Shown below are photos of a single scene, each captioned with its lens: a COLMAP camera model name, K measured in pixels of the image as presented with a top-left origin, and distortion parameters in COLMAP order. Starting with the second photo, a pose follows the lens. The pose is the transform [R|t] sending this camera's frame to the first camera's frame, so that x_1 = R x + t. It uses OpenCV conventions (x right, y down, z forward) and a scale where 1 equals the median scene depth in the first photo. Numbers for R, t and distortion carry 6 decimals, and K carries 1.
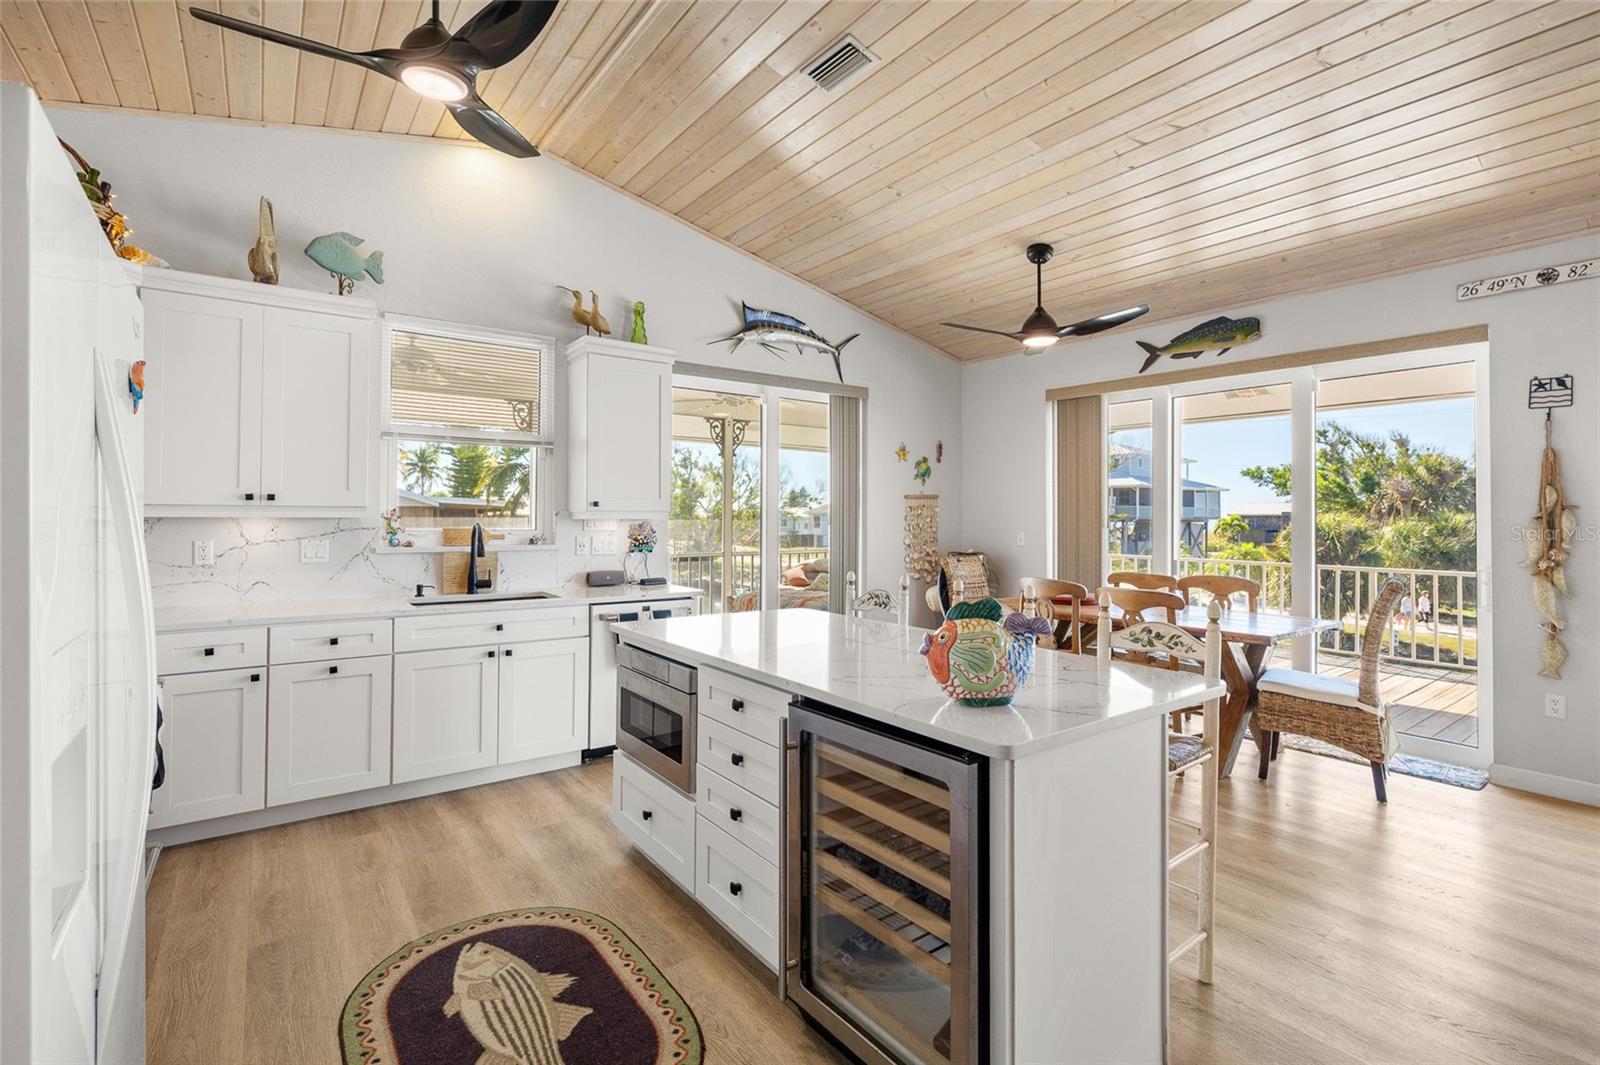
lens RADIAL K [[719.8, 0, 798.6], [0, 719.8, 506.2], [0, 0, 1]] dist [-0.008096, 0.002168]
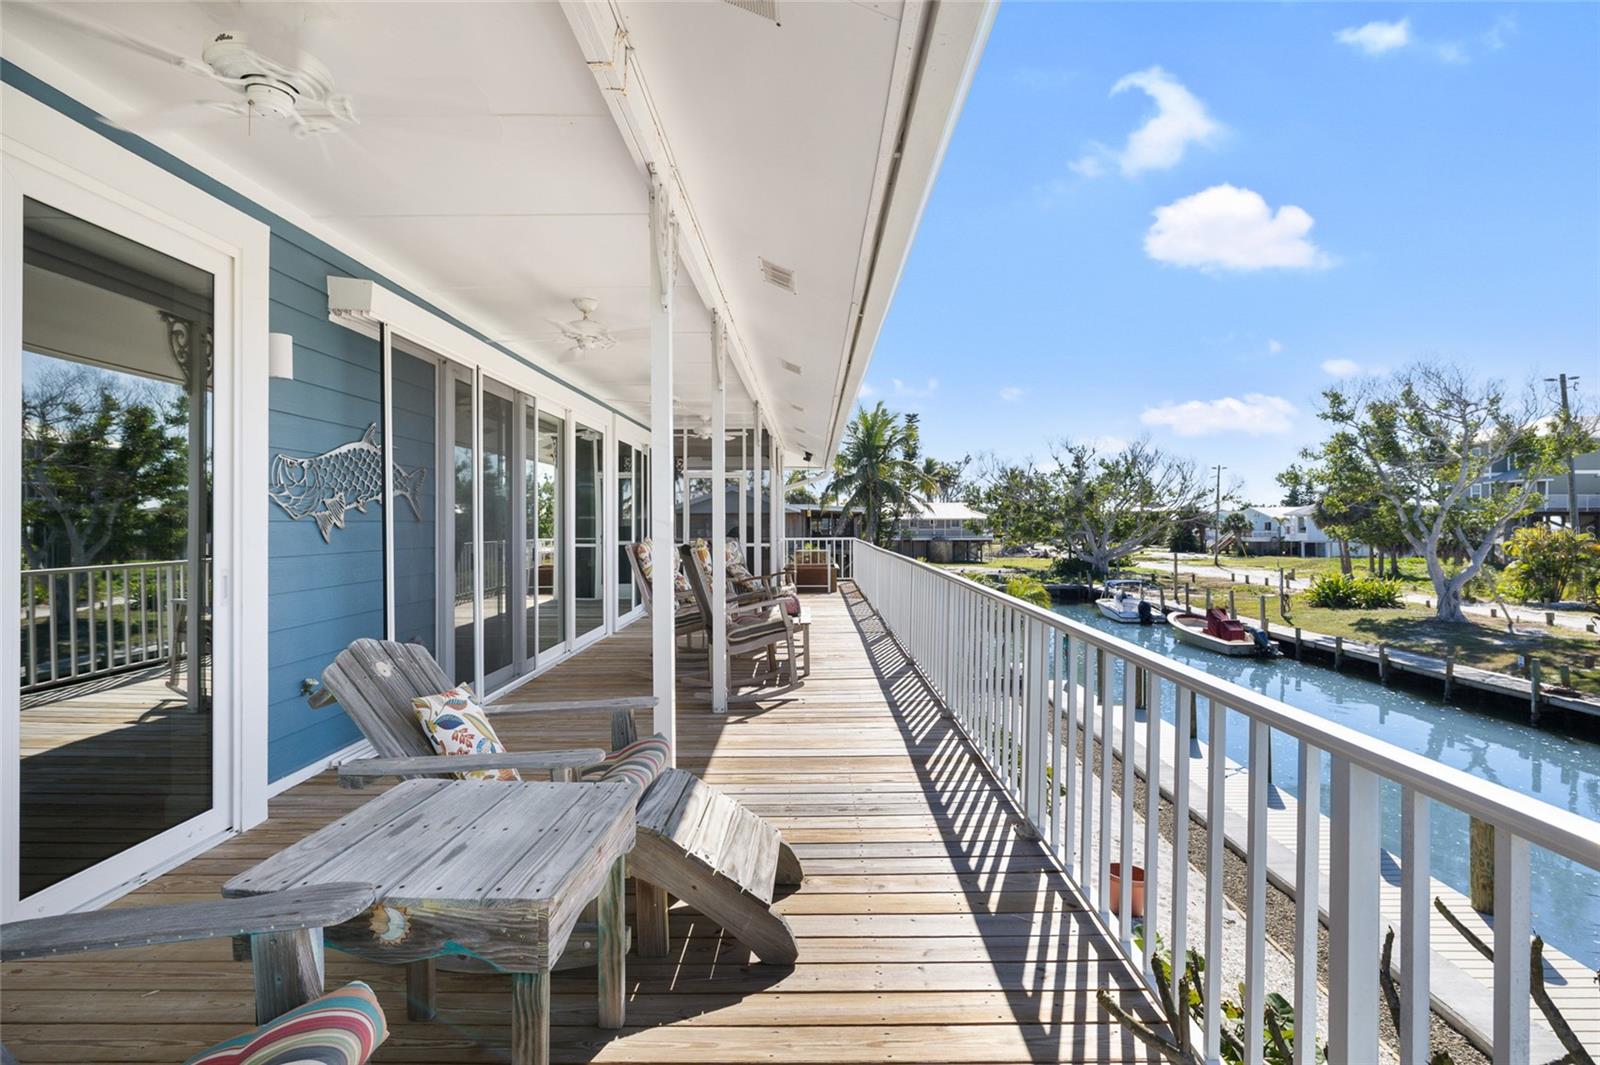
lens RADIAL K [[792.9, 0, 821.7], [0, 792.9, 533.5], [0, 0, 1]] dist [0.001575, -0.000859]
pose [[0.814554, 0.001413, -0.580087, 2.173906], [0.015510, 0.999586, 0.024213, 0.030152], [0.579881, -0.028720, 0.814195, -0.463290]]
